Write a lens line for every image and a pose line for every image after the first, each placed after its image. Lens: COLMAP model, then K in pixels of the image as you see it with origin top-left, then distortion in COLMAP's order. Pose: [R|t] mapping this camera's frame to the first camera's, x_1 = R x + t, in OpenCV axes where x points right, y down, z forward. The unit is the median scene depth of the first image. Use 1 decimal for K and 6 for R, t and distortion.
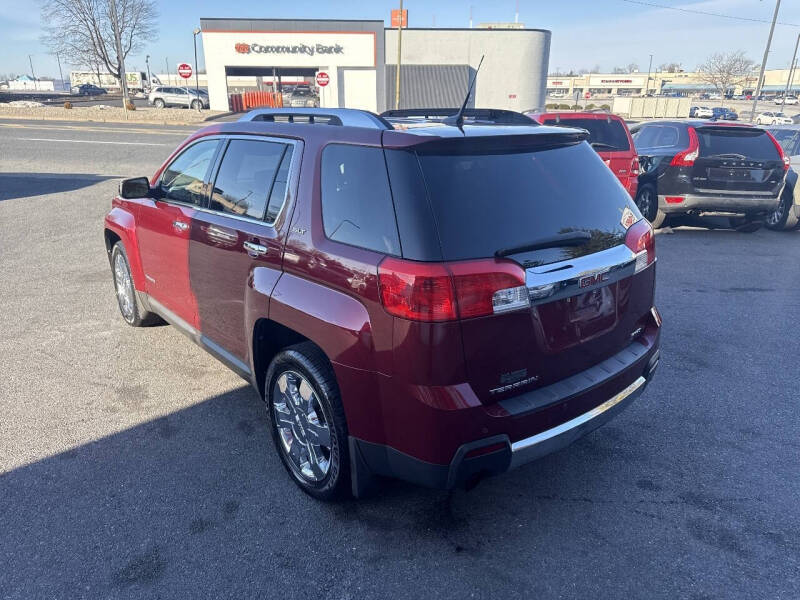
lens RADIAL K [[555.7, 0, 406.4], [0, 555.7, 300.4], [0, 0, 1]] dist [0.008552, 0.001556]
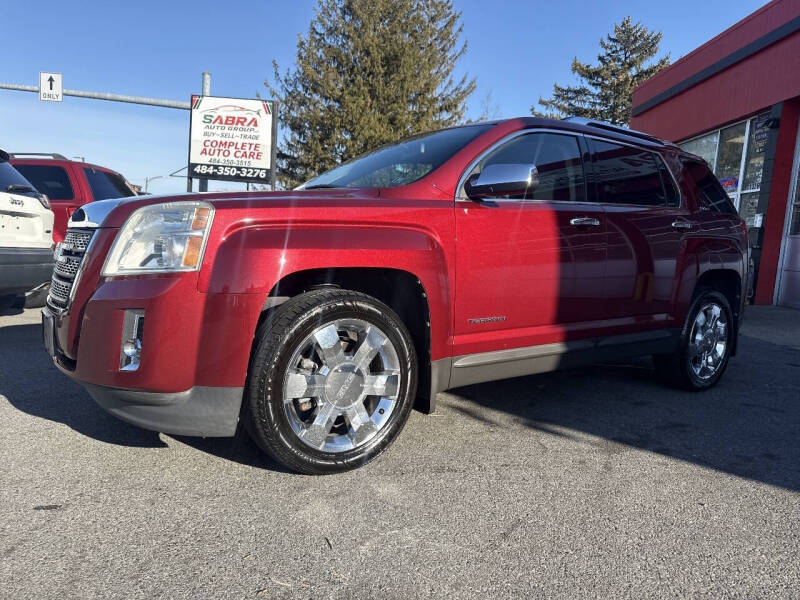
lens RADIAL K [[557.2, 0, 393.0], [0, 557.2, 300.0], [0, 0, 1]] dist [0.033234, -0.038180]
pose [[0.091431, -0.097005, 0.991075, -0.916335], [0.272494, 0.959695, 0.068794, -0.111439], [-0.957803, 0.263772, 0.114179, 0.847681]]
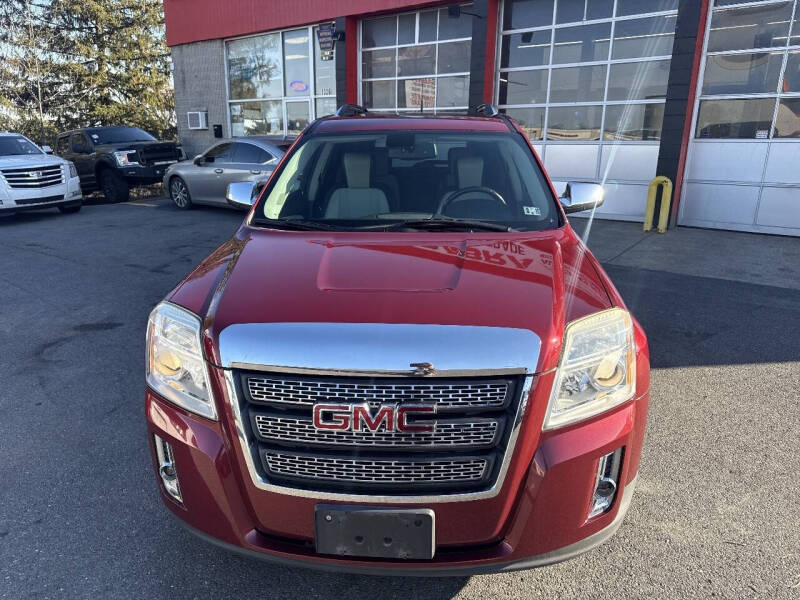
lens RADIAL K [[572.3, 0, 385.1], [0, 572.3, 301.0], [0, 0, 1]] dist [-0.000965, -0.003061]
pose [[-0.695763, -0.205666, 0.688198, -0.674005], [0.230755, 0.843337, 0.485320, -0.408007], [-0.680196, 0.496472, -0.539304, 1.304802]]
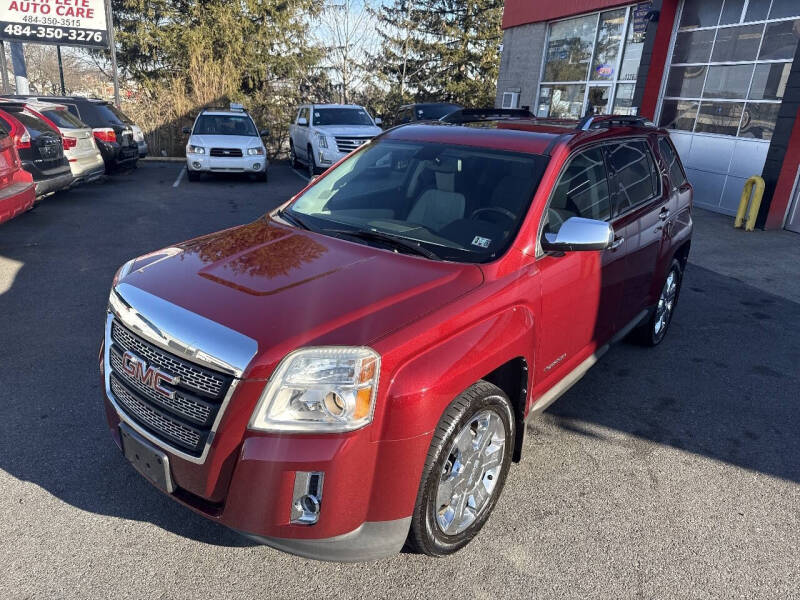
lens RADIAL K [[563.7, 0, 391.7], [0, 563.7, 295.0], [0, 0, 1]] dist [0.002693, -0.002997]
pose [[-0.171678, -0.334548, 0.926609, -0.865787], [0.276106, 0.886538, 0.371236, -0.355657], [-0.945670, 0.319575, -0.059828, 0.998626]]
